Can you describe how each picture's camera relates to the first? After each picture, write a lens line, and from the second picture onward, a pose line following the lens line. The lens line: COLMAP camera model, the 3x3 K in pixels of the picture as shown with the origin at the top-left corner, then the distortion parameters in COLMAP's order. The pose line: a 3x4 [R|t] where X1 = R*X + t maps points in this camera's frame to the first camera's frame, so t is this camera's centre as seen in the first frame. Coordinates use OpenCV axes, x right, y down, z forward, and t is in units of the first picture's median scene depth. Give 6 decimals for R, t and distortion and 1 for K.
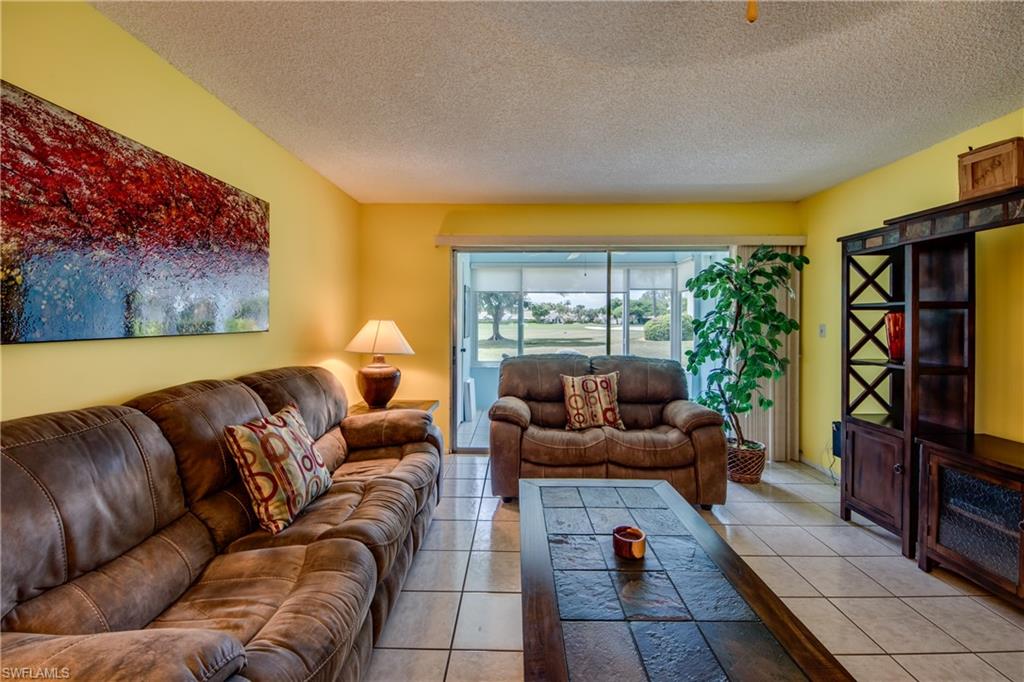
lens RADIAL K [[411.5, 0, 505.9], [0, 411.5, 325.8], [0, 0, 1]] dist [0.026620, -0.018402]
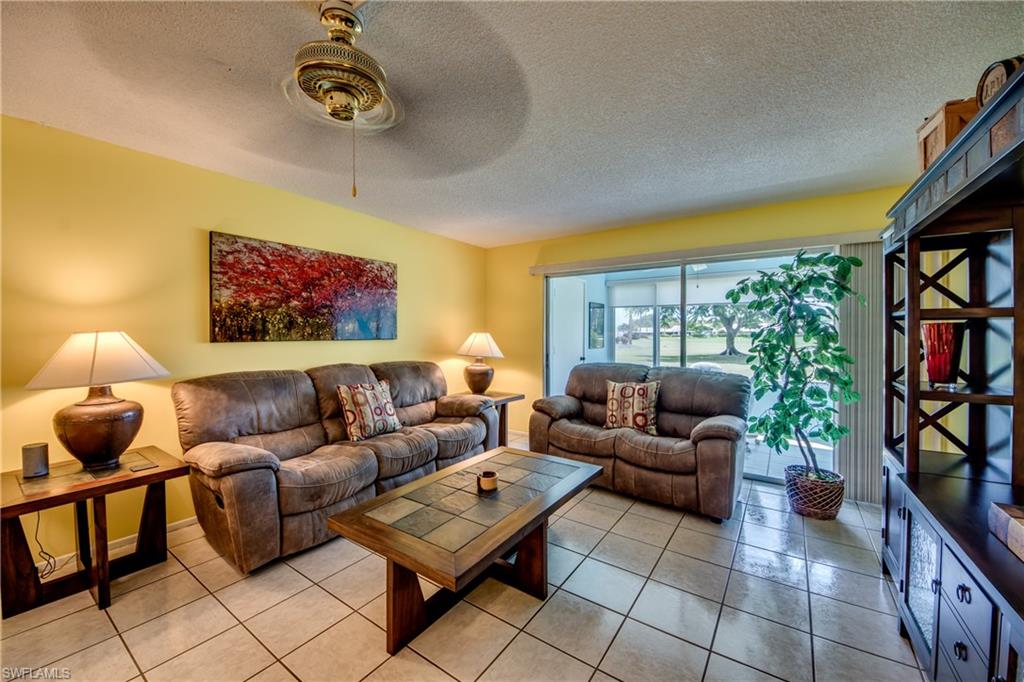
lens RADIAL K [[387.4, 0, 506.5], [0, 387.4, 343.0], [0, 0, 1]] dist [0.033166, -0.000038]
pose [[0.831225, 0.015309, -0.555725, 0.605218], [-0.009432, 0.999865, 0.013435, 0.002534], [0.555856, -0.005926, 0.831258, -0.067432]]
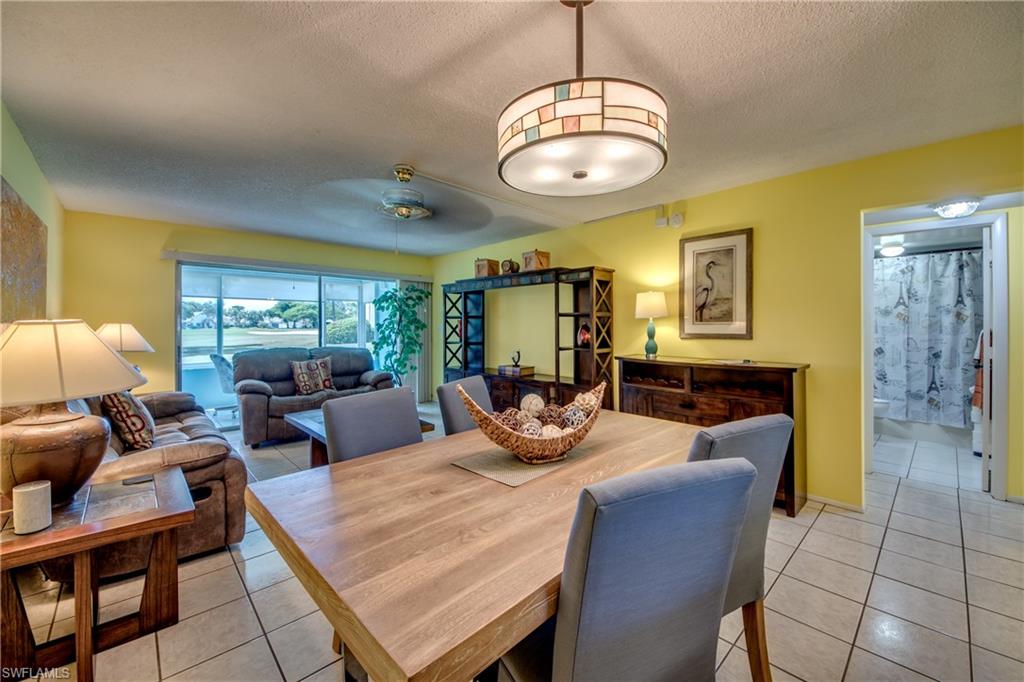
lens RADIAL K [[411.5, 0, 513.0], [0, 411.5, 325.5], [0, 0, 1]] dist [0.026620, -0.018402]
pose [[0.721623, -0.003636, 0.692277, -0.373660], [0.010697, 0.999925, -0.005899, 0.012736], [-0.692204, 0.011662, 0.721608, -0.724848]]
